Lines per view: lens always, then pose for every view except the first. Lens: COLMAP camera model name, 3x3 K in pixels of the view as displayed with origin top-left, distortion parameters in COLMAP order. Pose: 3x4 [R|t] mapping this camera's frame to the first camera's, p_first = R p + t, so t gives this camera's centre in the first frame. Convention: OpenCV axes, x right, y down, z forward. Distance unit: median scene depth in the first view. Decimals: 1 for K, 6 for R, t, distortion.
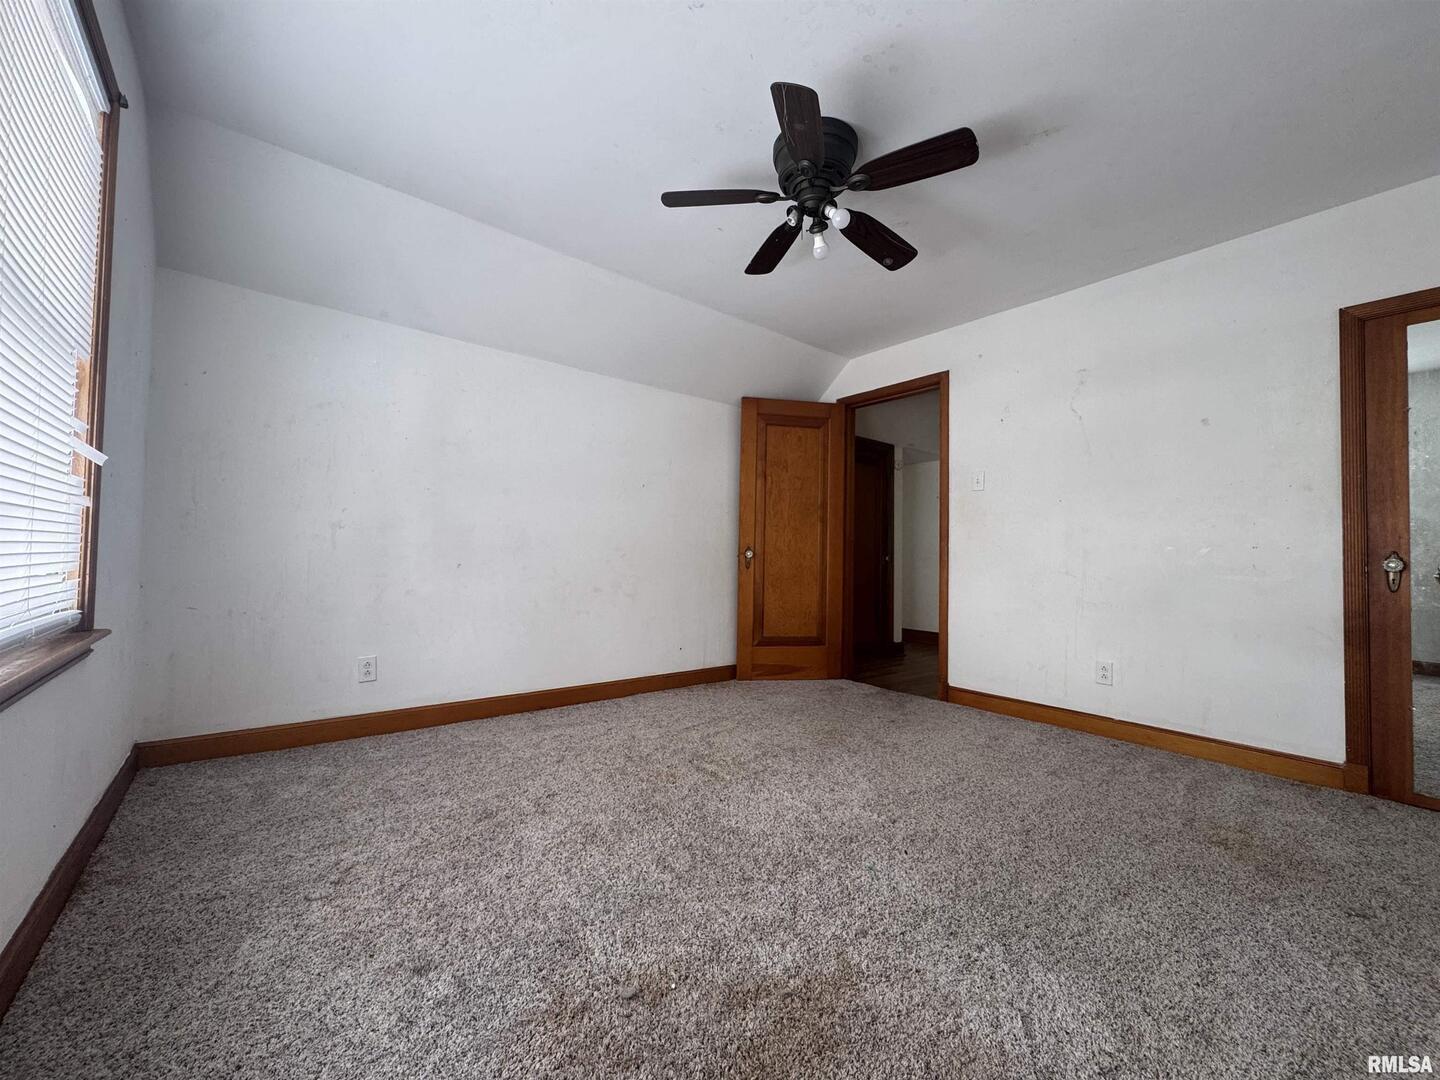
lens RADIAL K [[576.4, 0, 718.7], [0, 576.4, 542.3], [0, 0, 1]] dist [-0.004147, -0.000024]
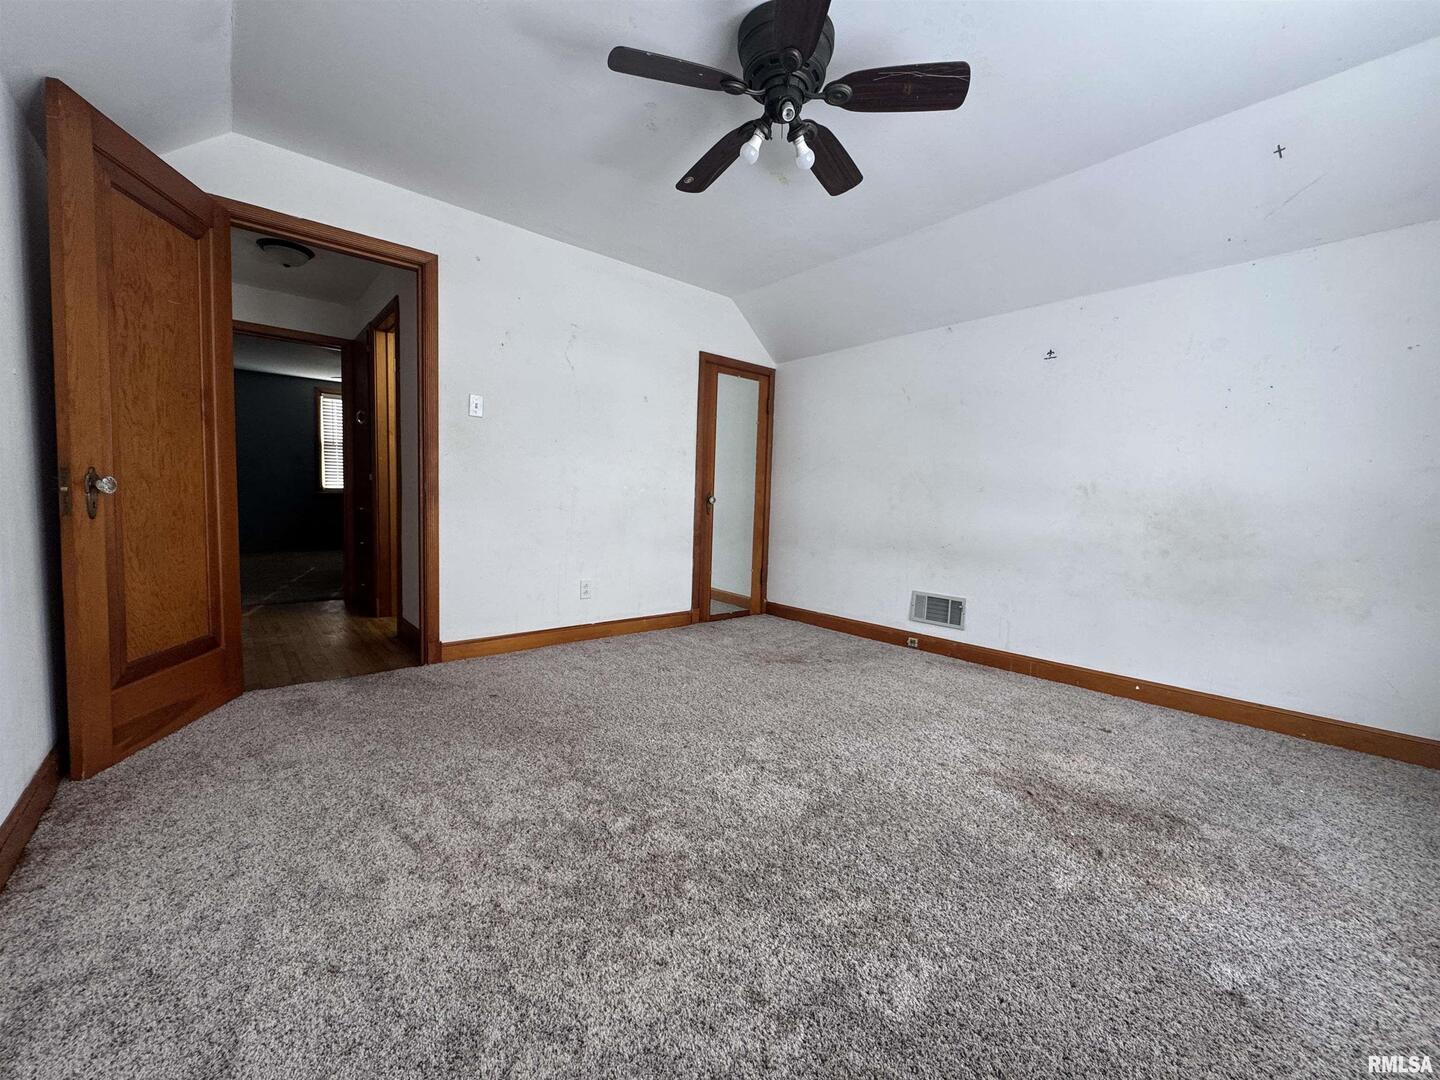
lens RADIAL K [[576.4, 0, 718.0], [0, 576.4, 539.4], [0, 0, 1]] dist [-0.004147, -0.000024]
pose [[-0.029974, -0.093306, 0.995186, -0.519302], [-0.055607, 0.994247, 0.091543, -0.004671], [-0.998003, -0.052596, -0.034990, 0.738818]]
